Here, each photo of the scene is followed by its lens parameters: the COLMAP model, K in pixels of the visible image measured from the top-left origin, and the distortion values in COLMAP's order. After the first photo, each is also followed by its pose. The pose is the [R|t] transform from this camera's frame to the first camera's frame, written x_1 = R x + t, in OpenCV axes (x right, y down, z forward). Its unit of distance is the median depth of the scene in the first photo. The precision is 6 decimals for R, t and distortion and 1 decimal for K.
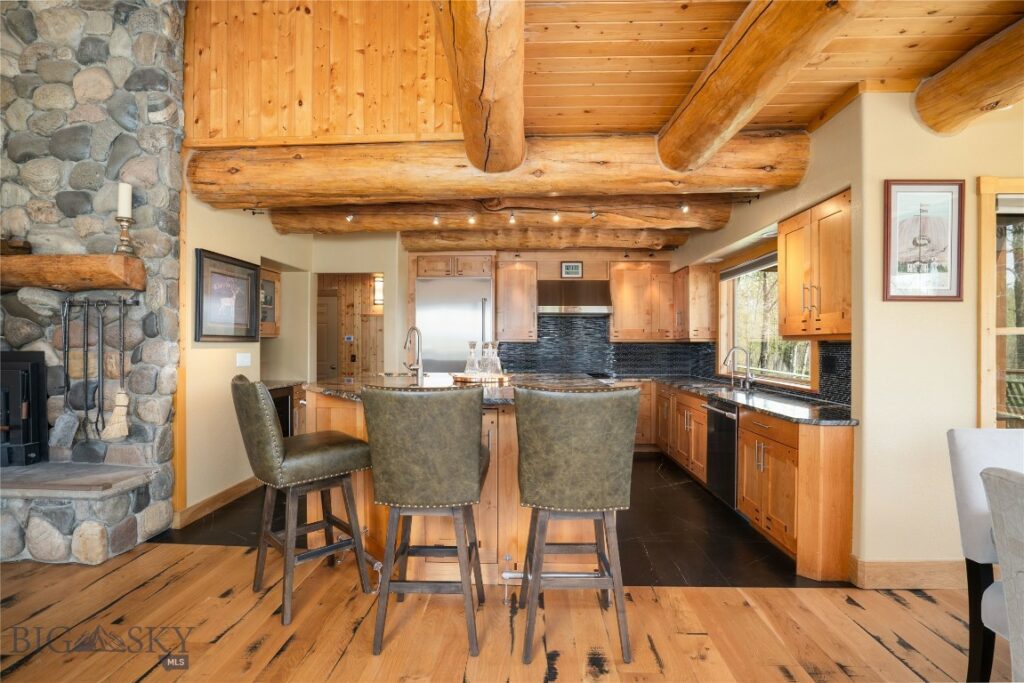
lens RADIAL K [[485.4, 0, 512.0], [0, 485.4, 341.5], [0, 0, 1]] dist [-0.056849, 0.024836]
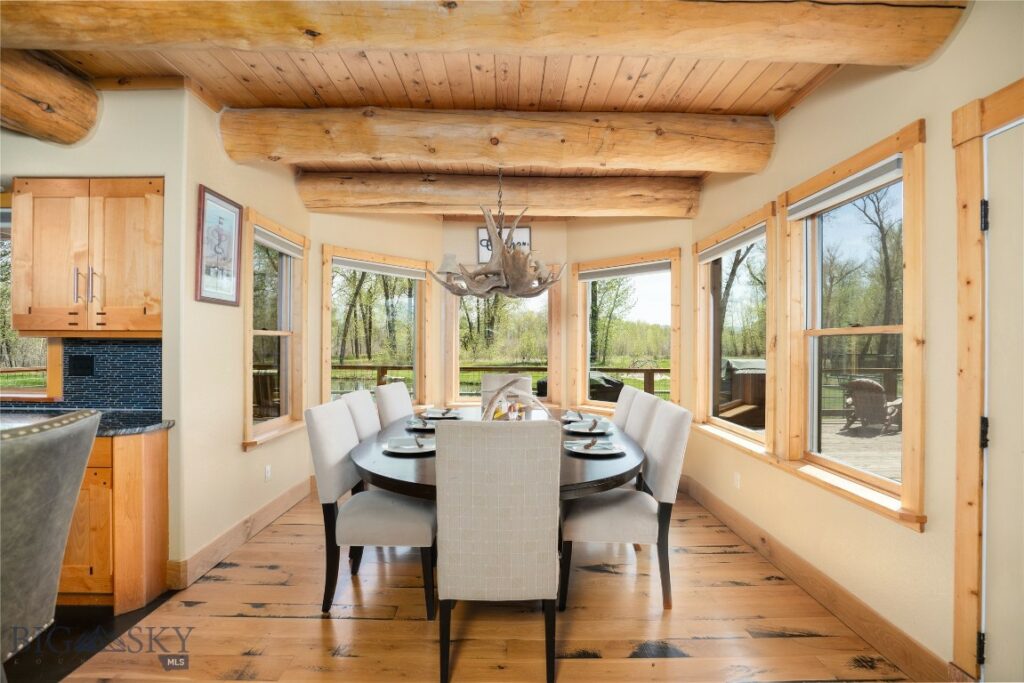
lens RADIAL K [[485.4, 0, 512.0], [0, 485.4, 341.5], [0, 0, 1]] dist [-0.056849, 0.024836]
pose [[-0.047223, 0.003300, 0.998879, -0.225749], [-0.013143, 0.999906, -0.003924, -0.001305], [-0.998798, -0.013313, -0.047175, 0.288054]]
